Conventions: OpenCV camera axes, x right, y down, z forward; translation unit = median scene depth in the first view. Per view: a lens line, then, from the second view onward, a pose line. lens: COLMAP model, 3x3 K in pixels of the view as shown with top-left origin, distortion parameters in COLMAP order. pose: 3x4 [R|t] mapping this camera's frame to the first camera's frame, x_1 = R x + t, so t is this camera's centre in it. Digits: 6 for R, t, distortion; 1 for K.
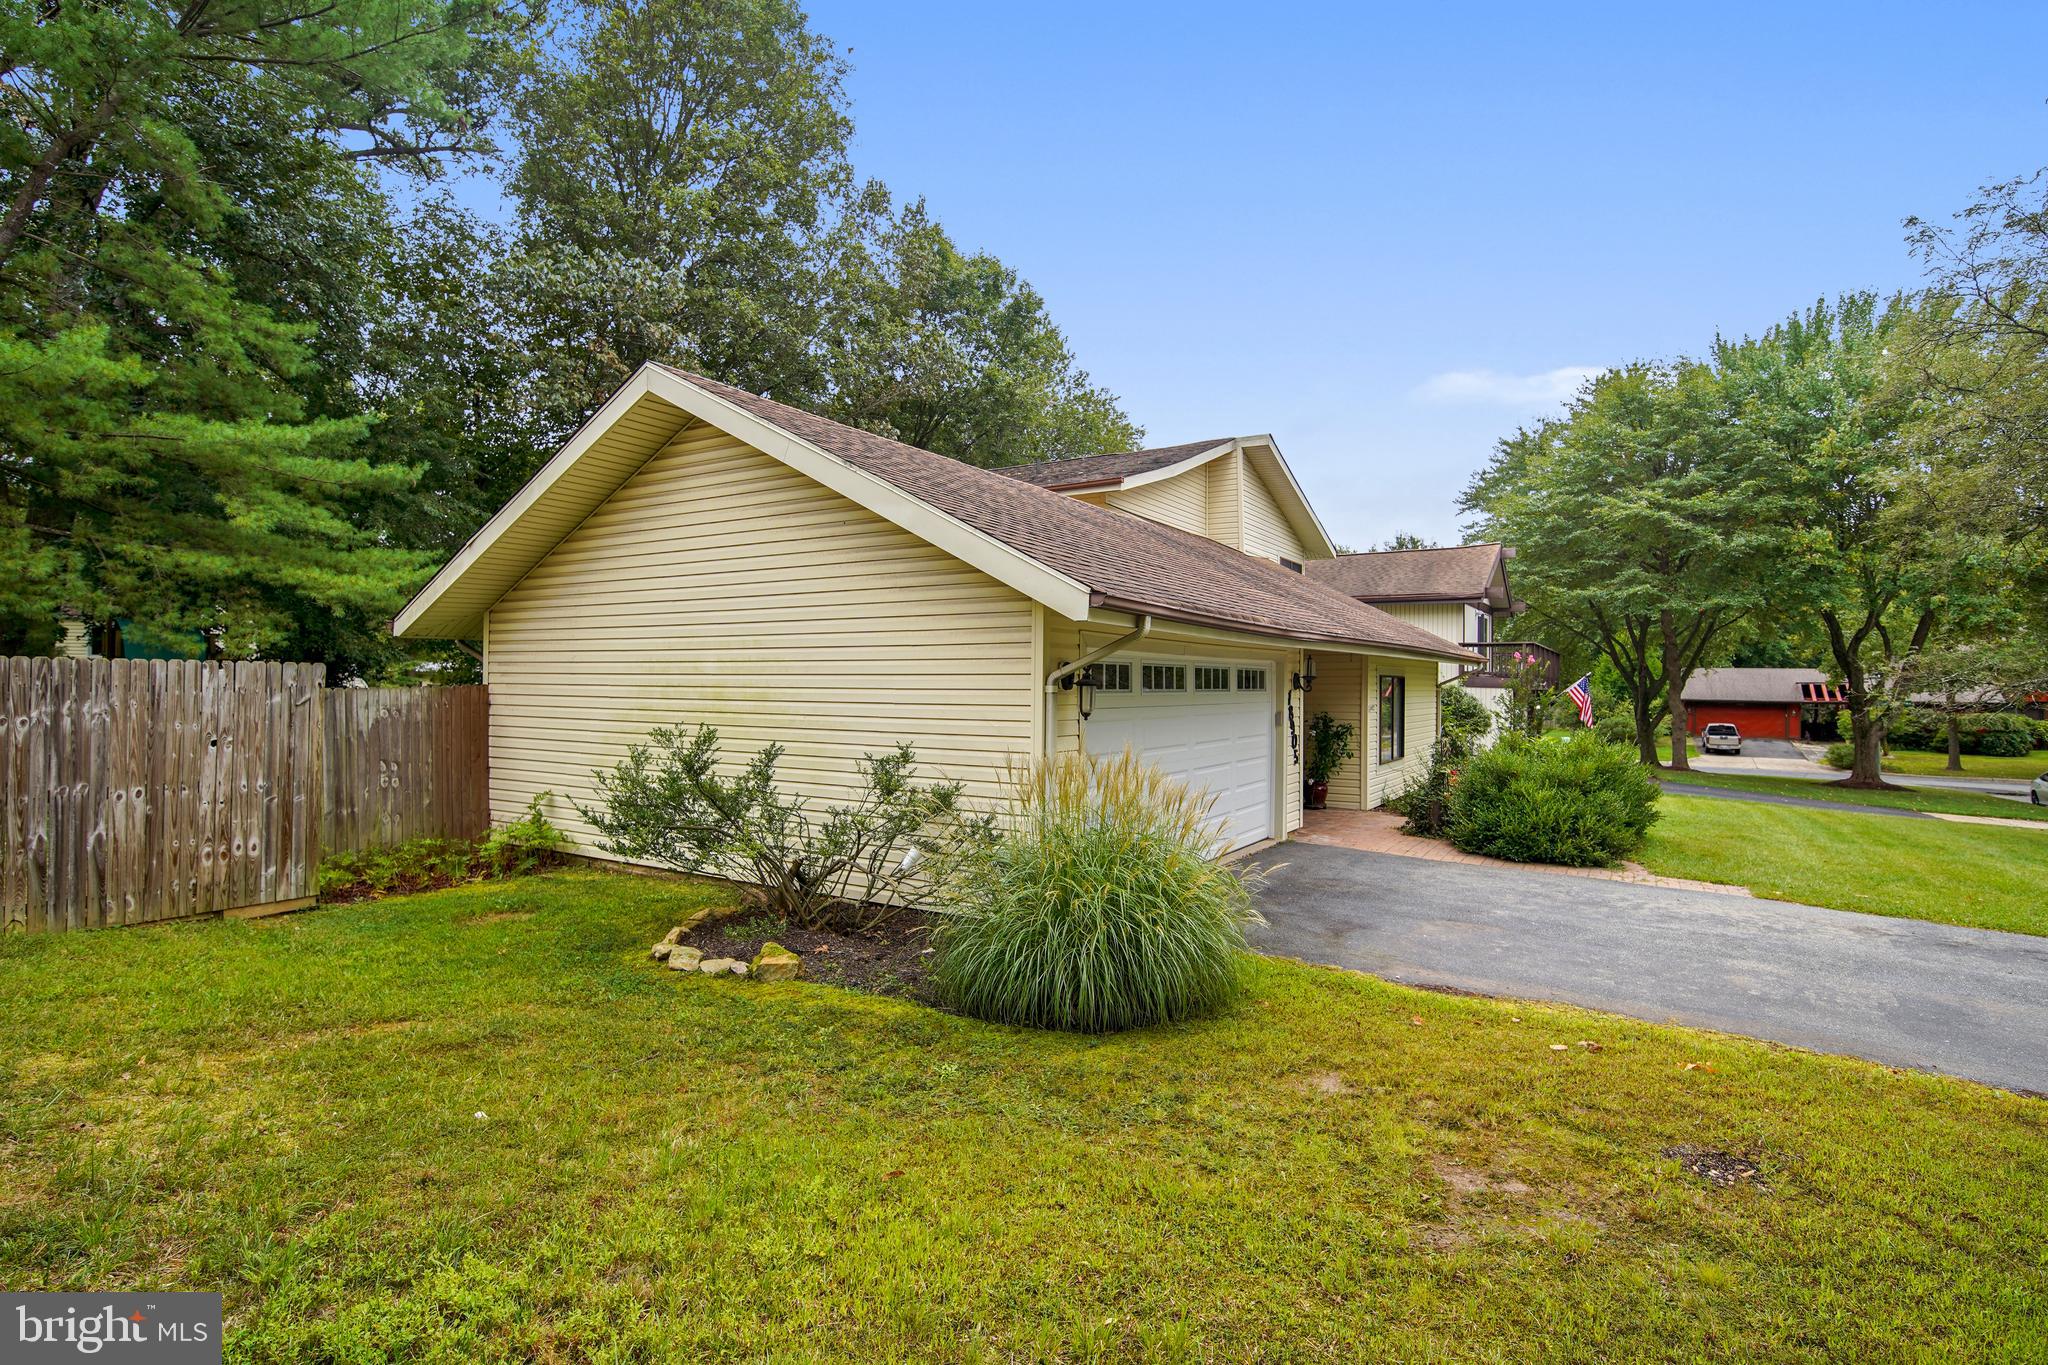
lens RADIAL K [[1026.8, 0, 1016.7], [0, 1026.8, 702.6], [0, 0, 1]] dist [0.000994, -0.008249]
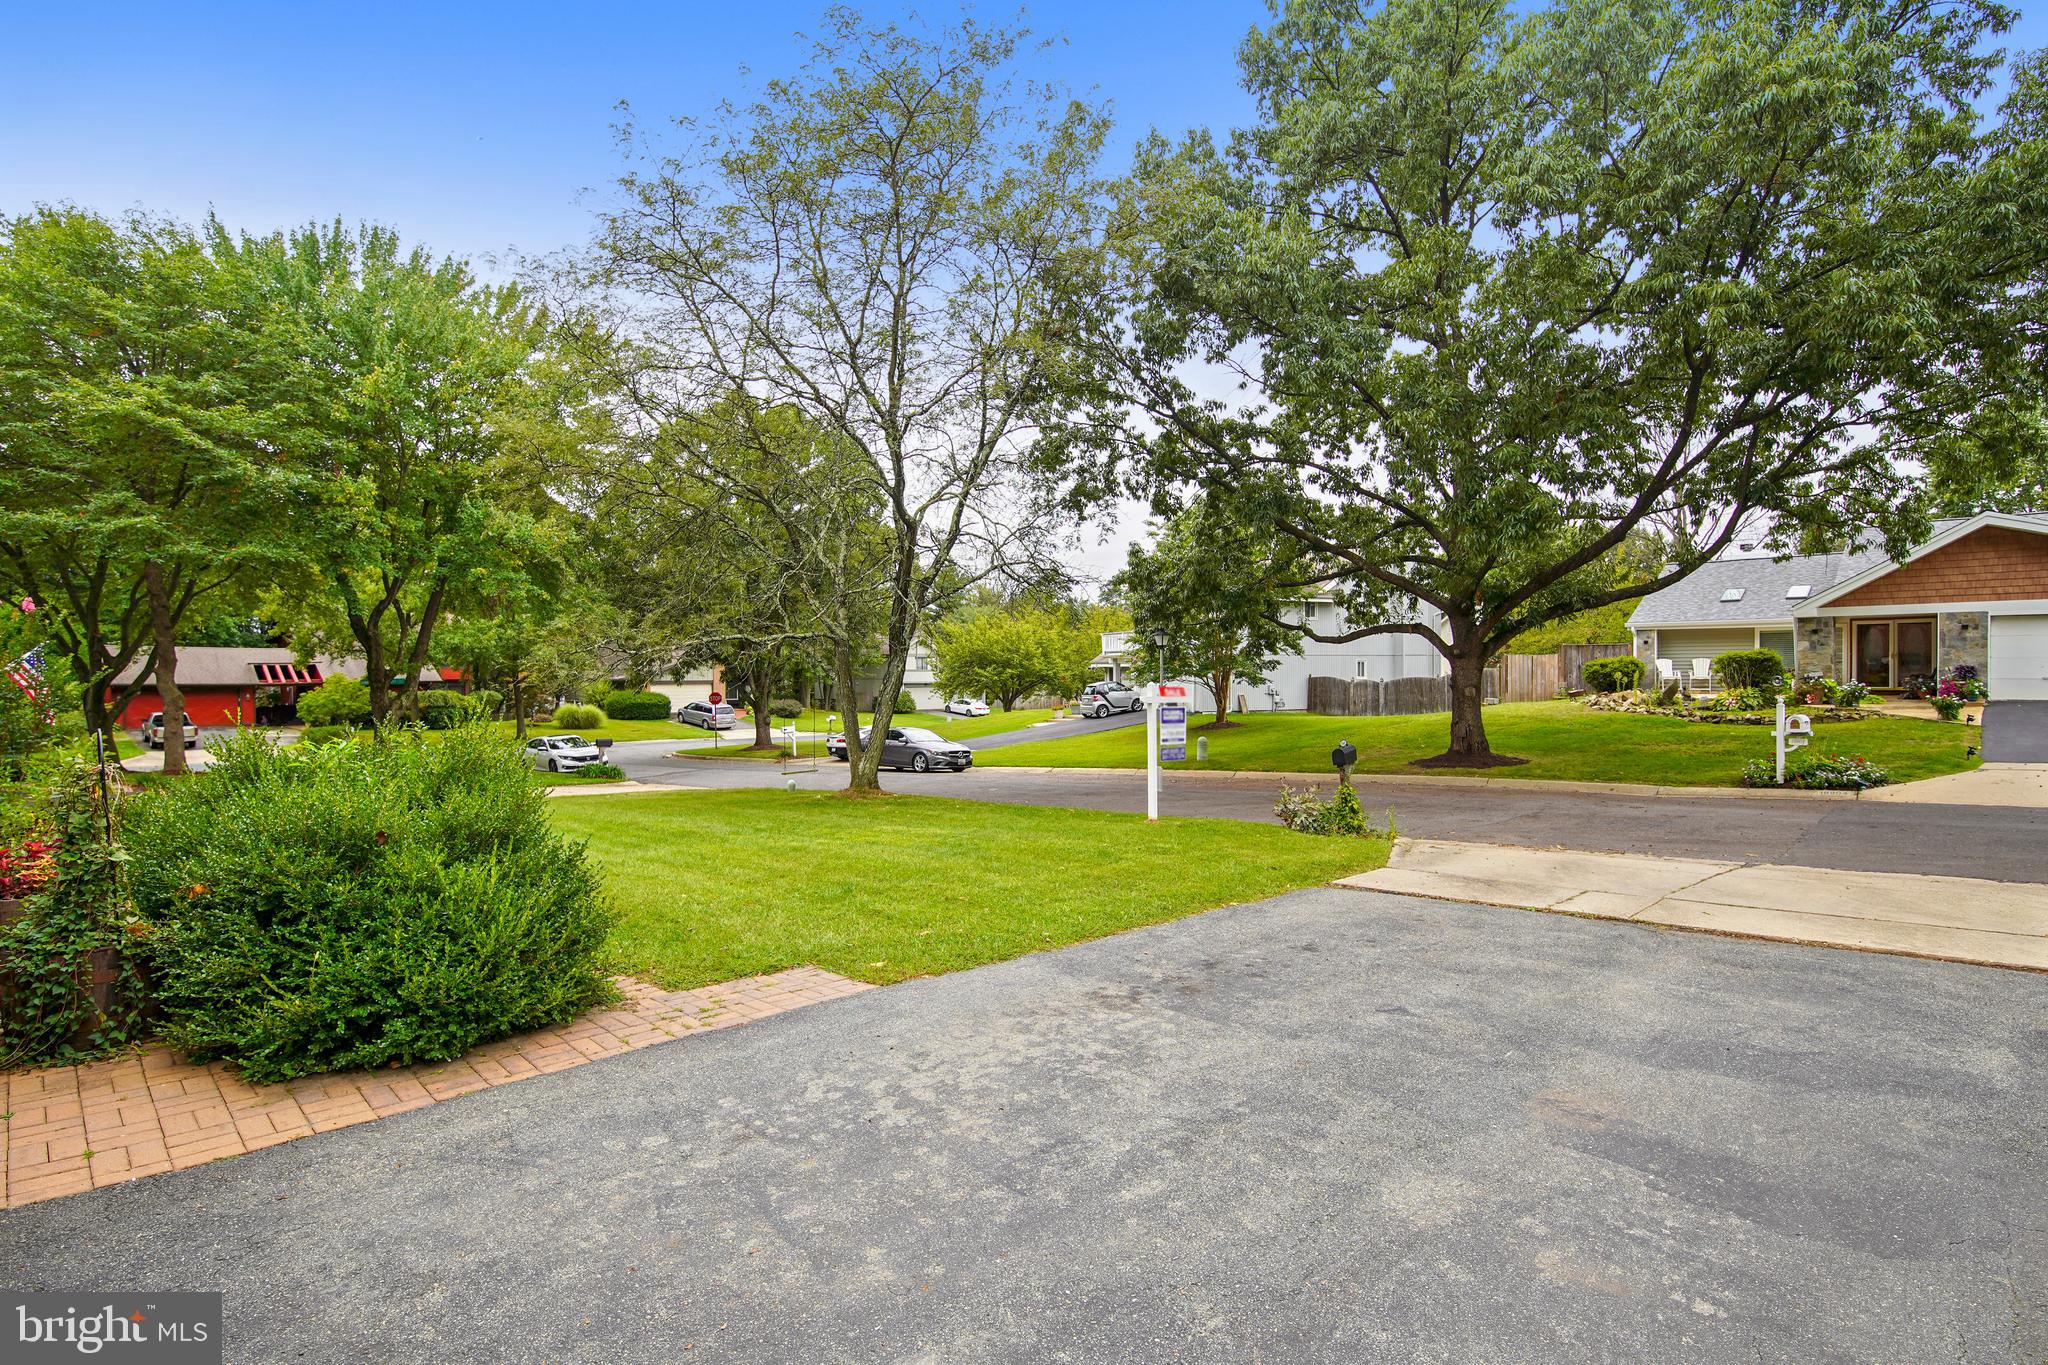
lens RADIAL K [[1026.8, 0, 1016.7], [0, 1026.8, 702.6], [0, 0, 1]] dist [0.000994, -0.008249]
pose [[0.232223, -0.028495, 0.972245, 0.060021], [0.014890, 0.999558, 0.025739, 0.004680], [-0.972549, 0.008500, 0.232544, 0.246148]]
